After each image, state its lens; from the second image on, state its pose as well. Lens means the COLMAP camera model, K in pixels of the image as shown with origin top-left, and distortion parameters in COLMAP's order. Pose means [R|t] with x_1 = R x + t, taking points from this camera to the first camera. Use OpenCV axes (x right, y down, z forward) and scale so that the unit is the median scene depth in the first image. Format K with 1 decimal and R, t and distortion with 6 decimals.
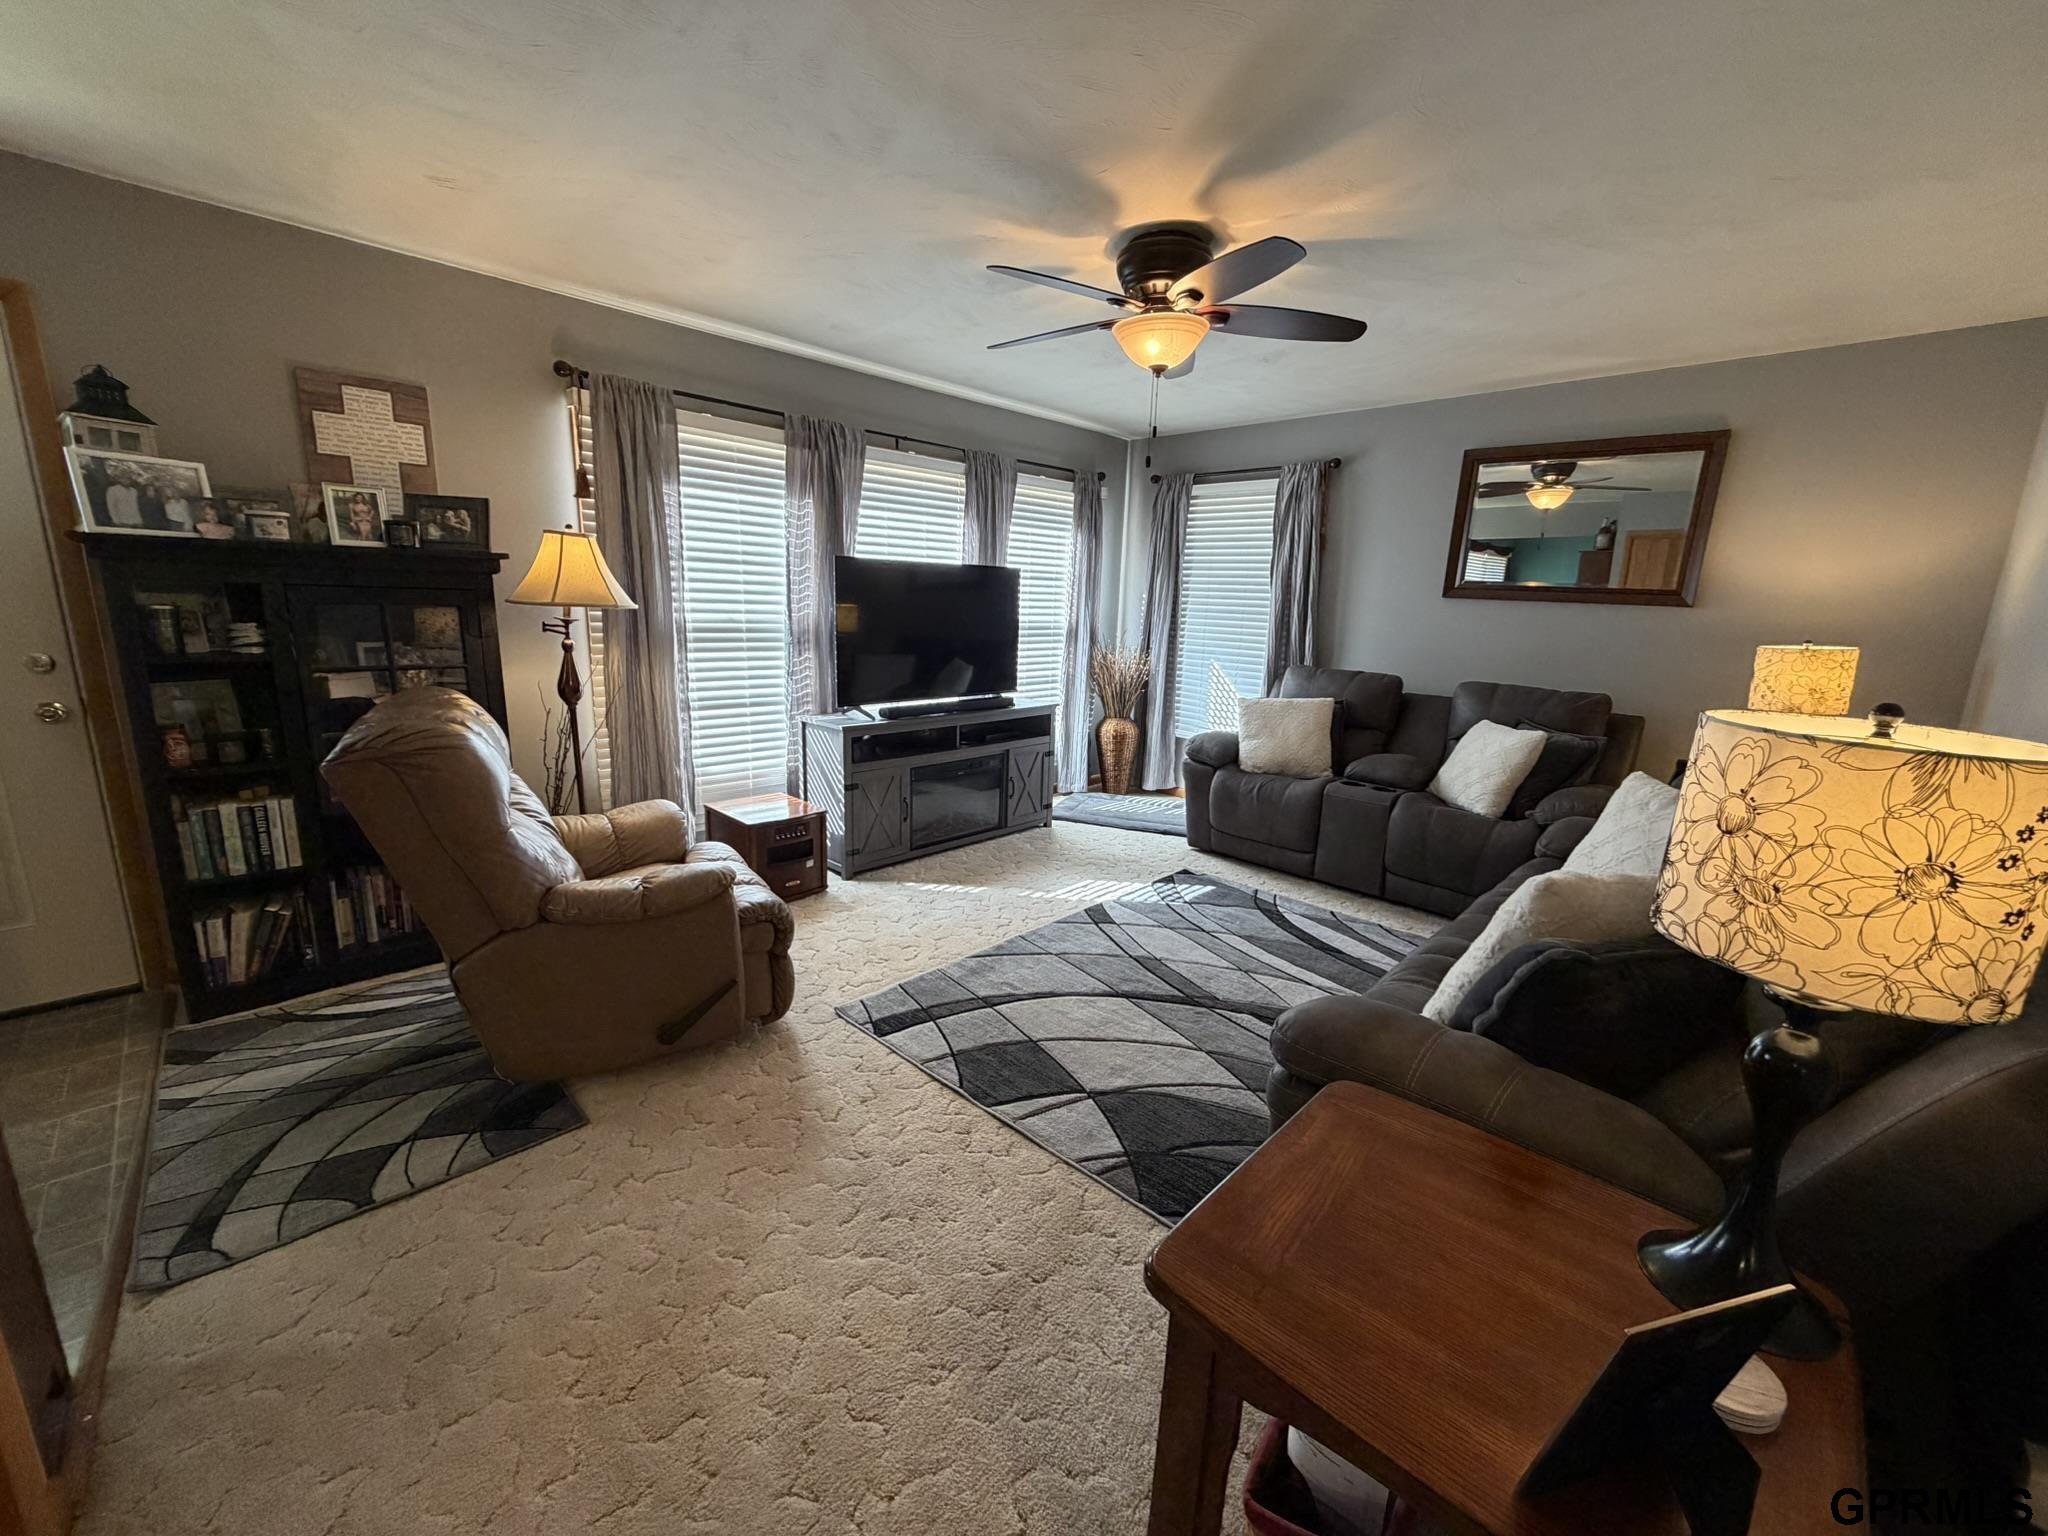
lens RADIAL K [[815.8, 0, 1018.8], [0, 815.8, 768.6], [0, 0, 1]] dist [-0.000277, 0.000000]
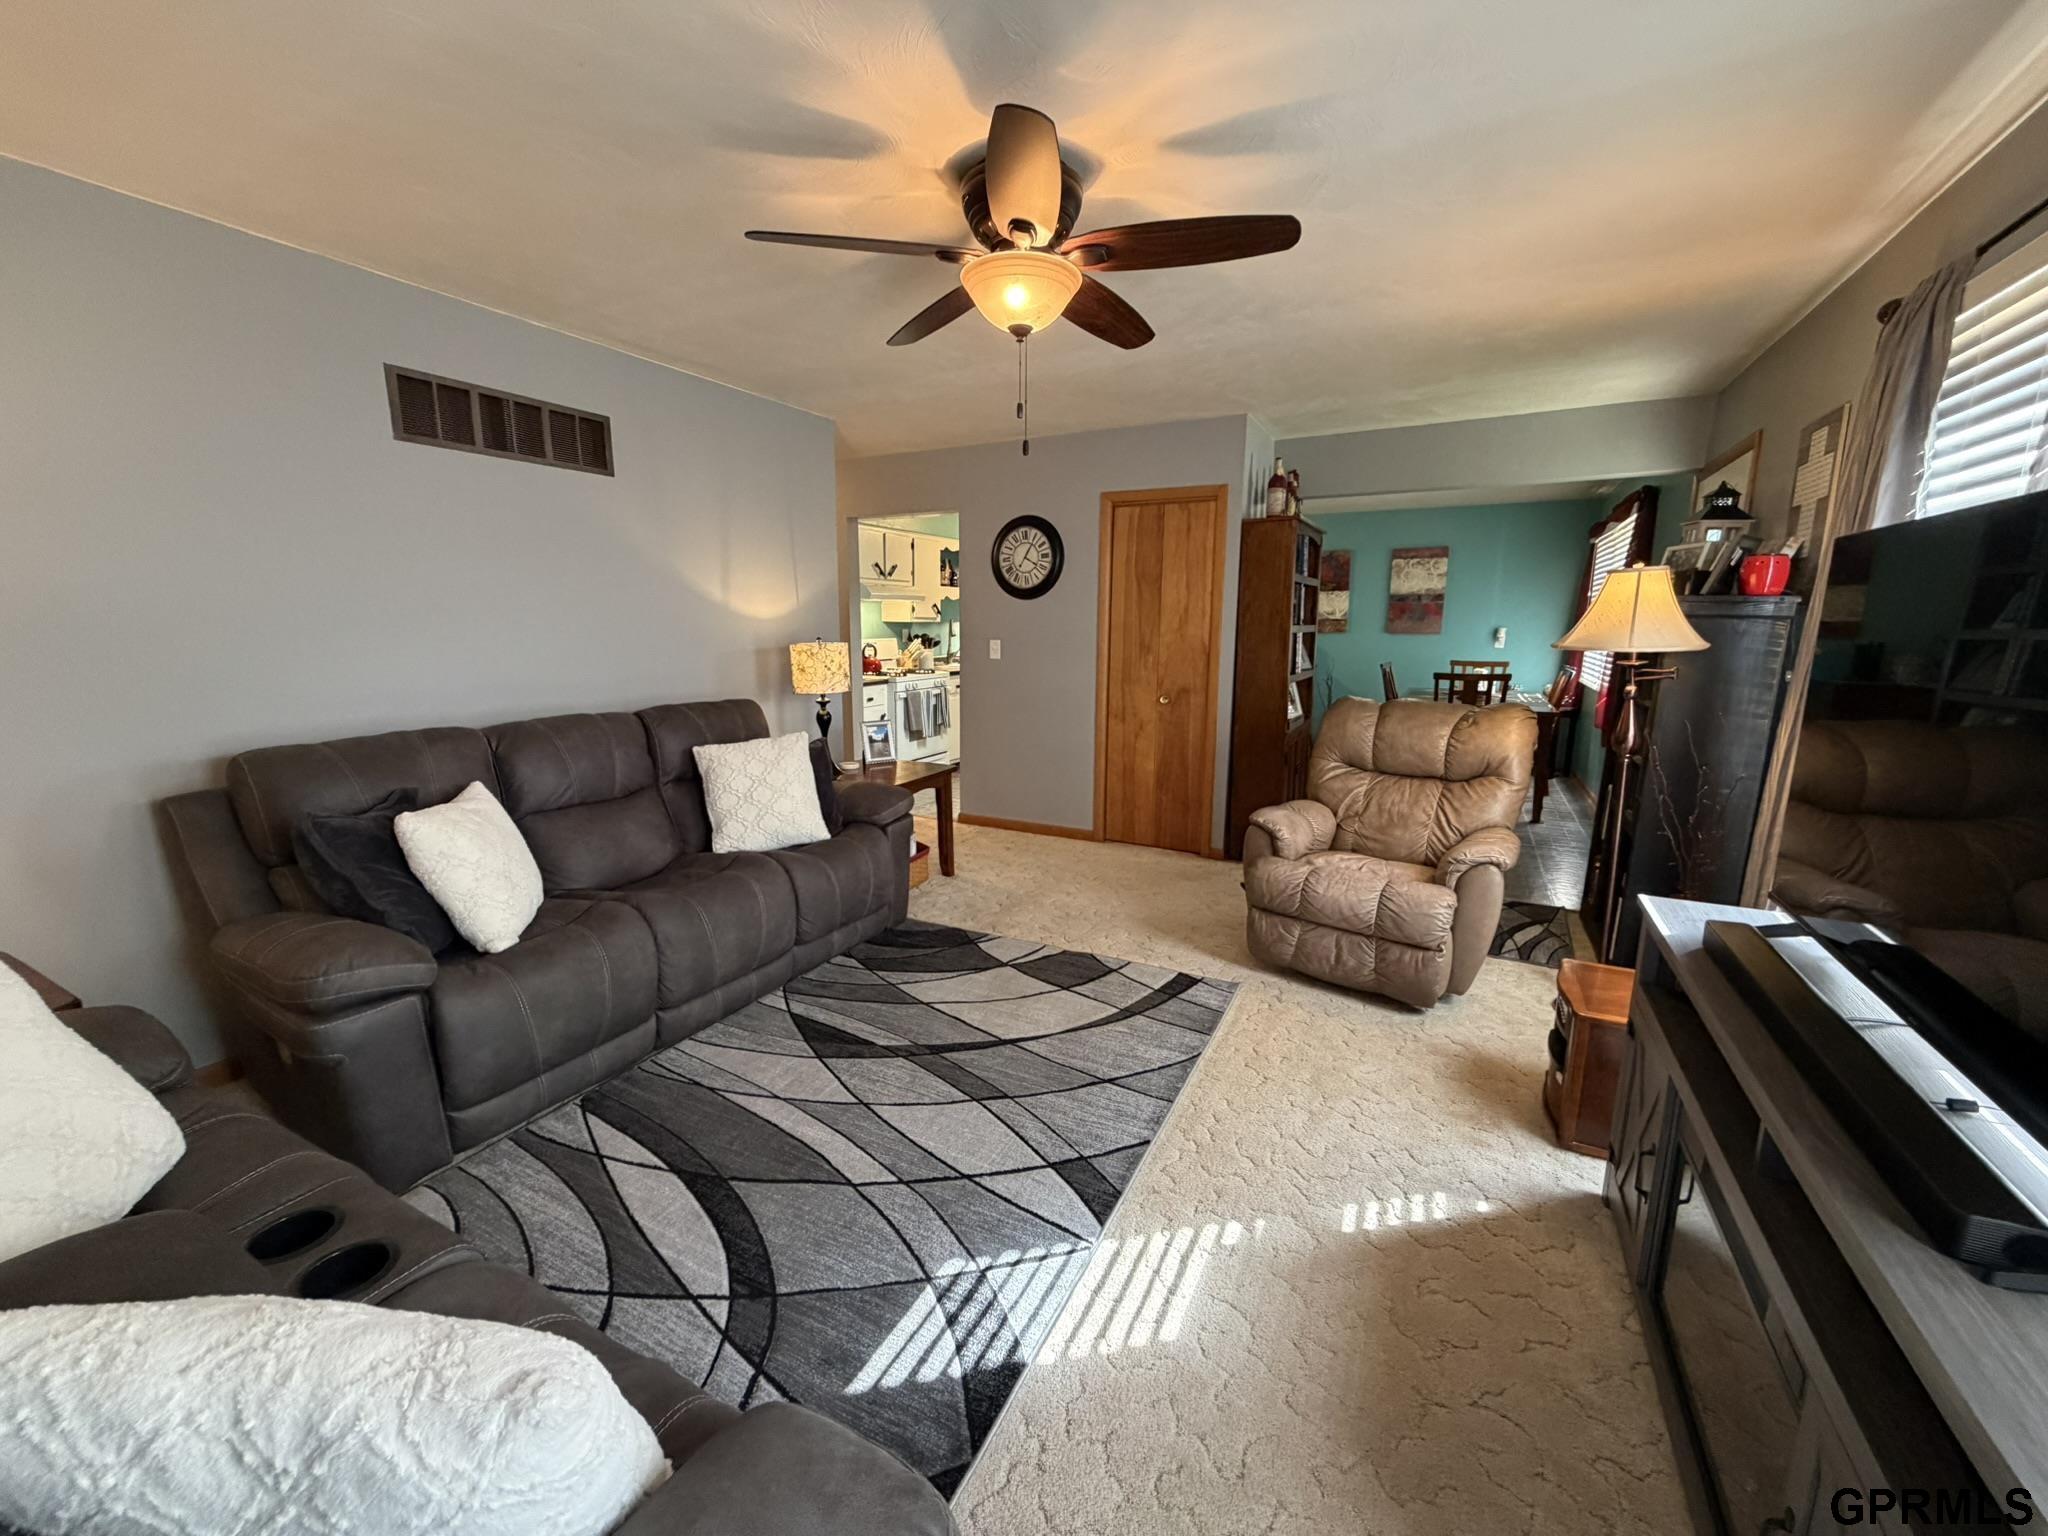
lens RADIAL K [[810.5, 0, 1014.1], [0, 810.5, 771.0], [0, 0, 1]] dist [0.006616, 0.000001]
pose [[-0.961931, 0.018681, -0.272652, 0.292916], [-0.086614, 0.925391, 0.368984, -0.286302], [0.259203, 0.378552, -0.888545, 1.371879]]
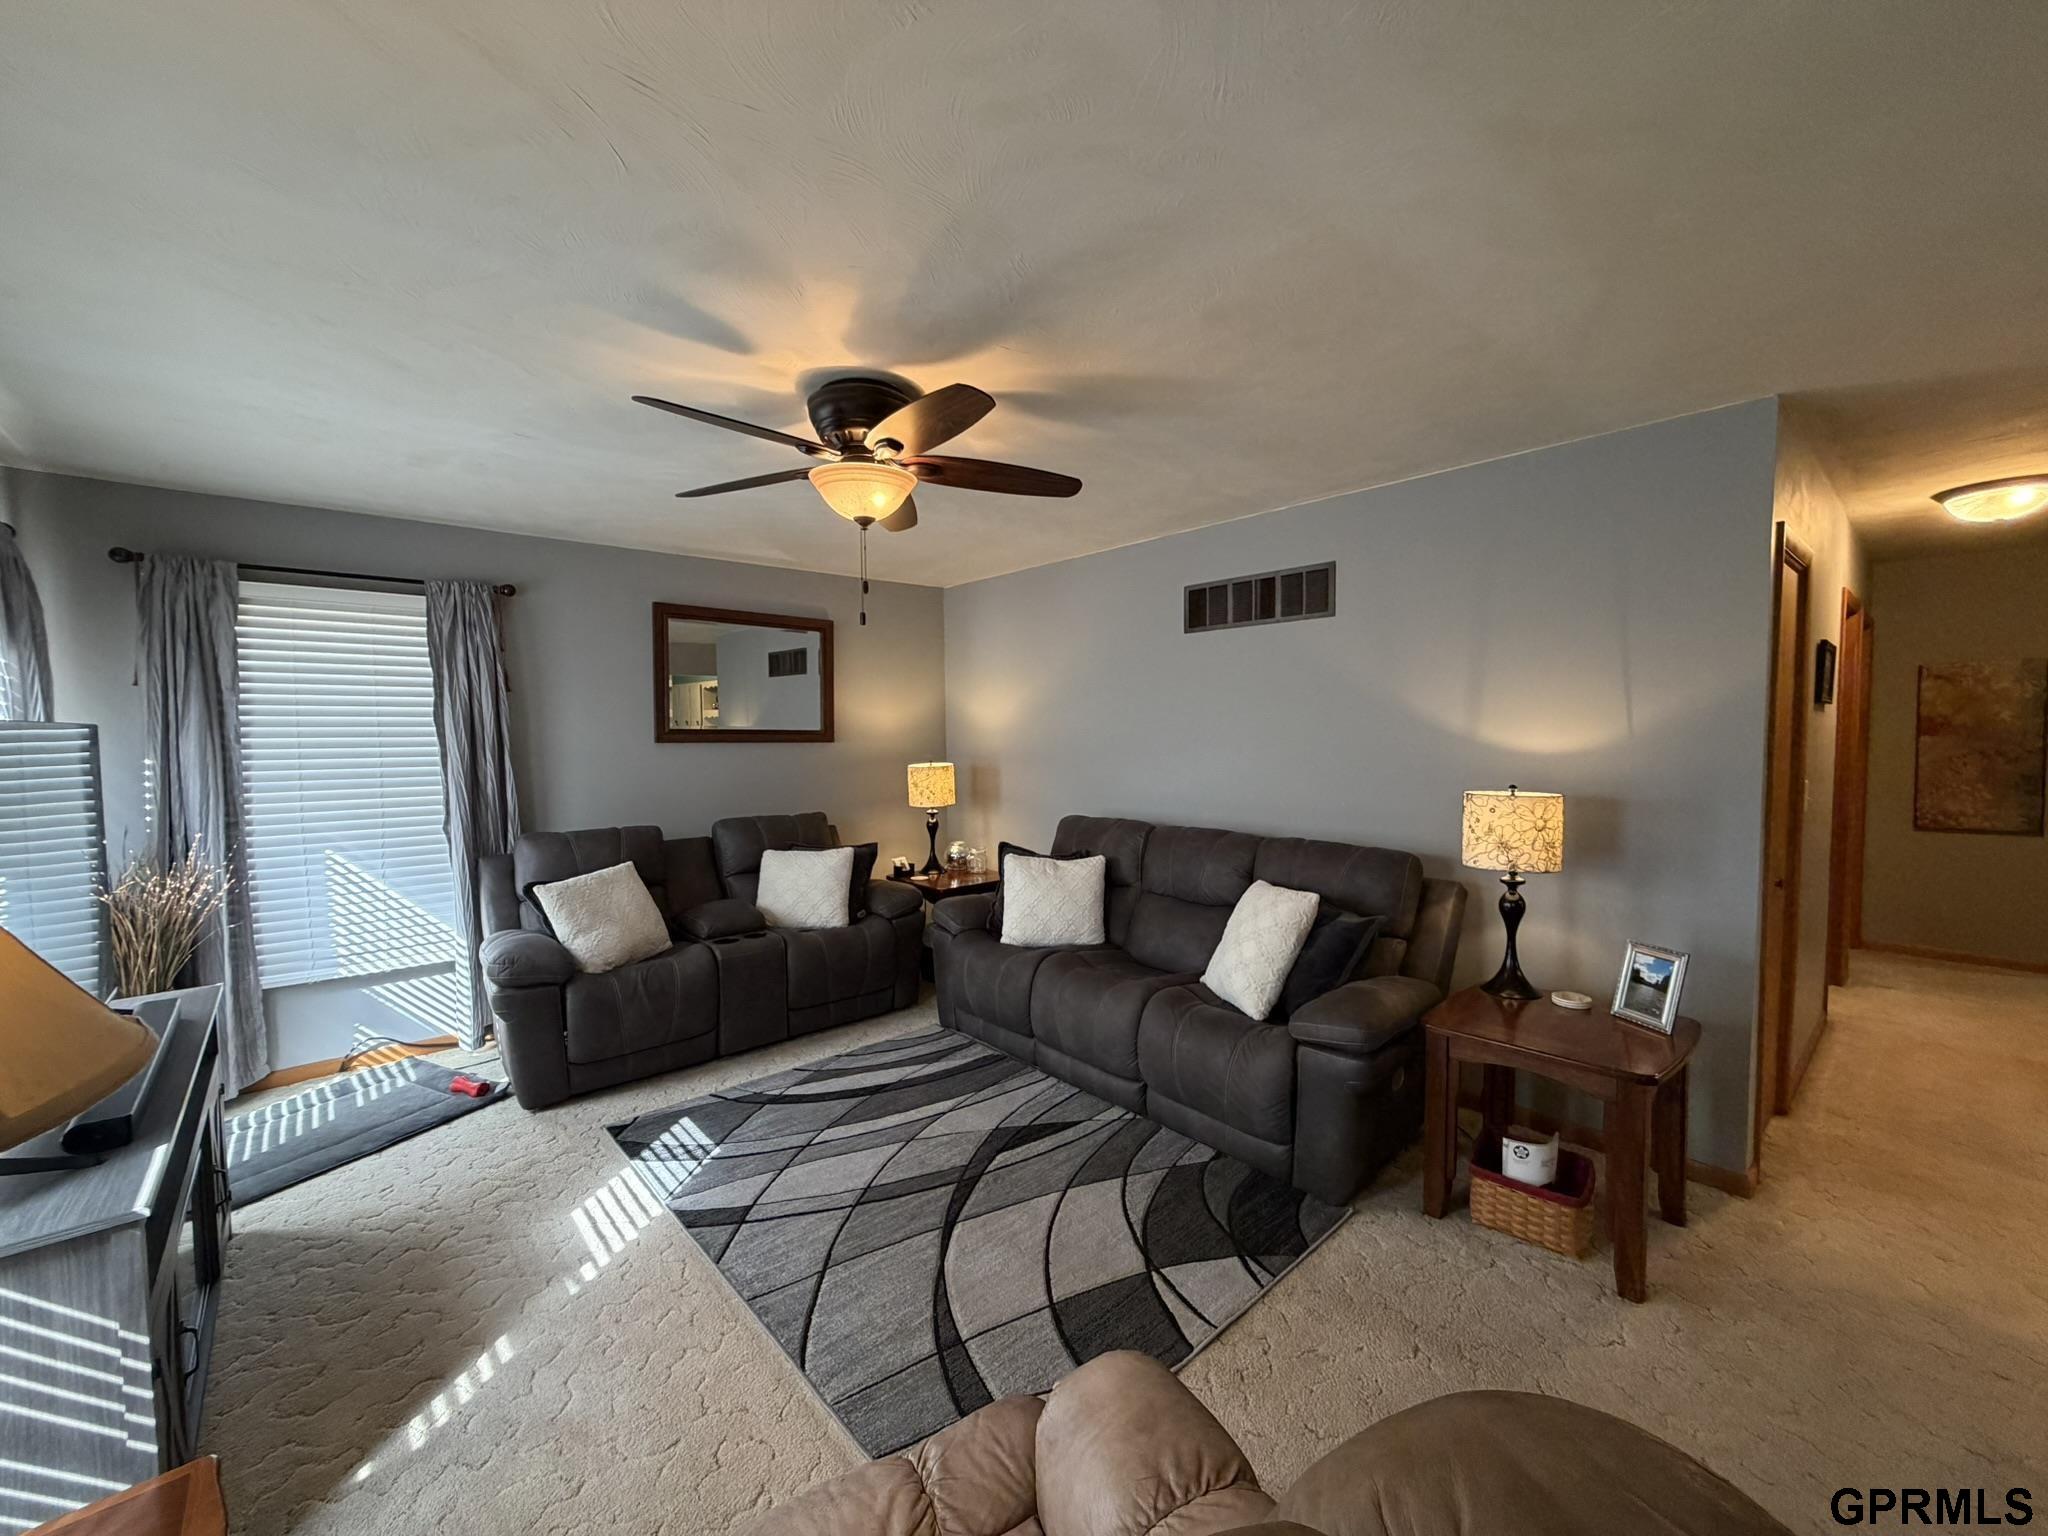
lens RADIAL K [[812.9, 0, 1018.2], [0, 812.9, 765.0], [0, 0, 1]] dist [-0.001376, -0.000561]
pose [[0.072985, -0.078031, 0.994276, -0.540516], [0.216915, 0.974311, 0.060542, -0.181592], [-0.973458, 0.211255, 0.088036, 0.602805]]
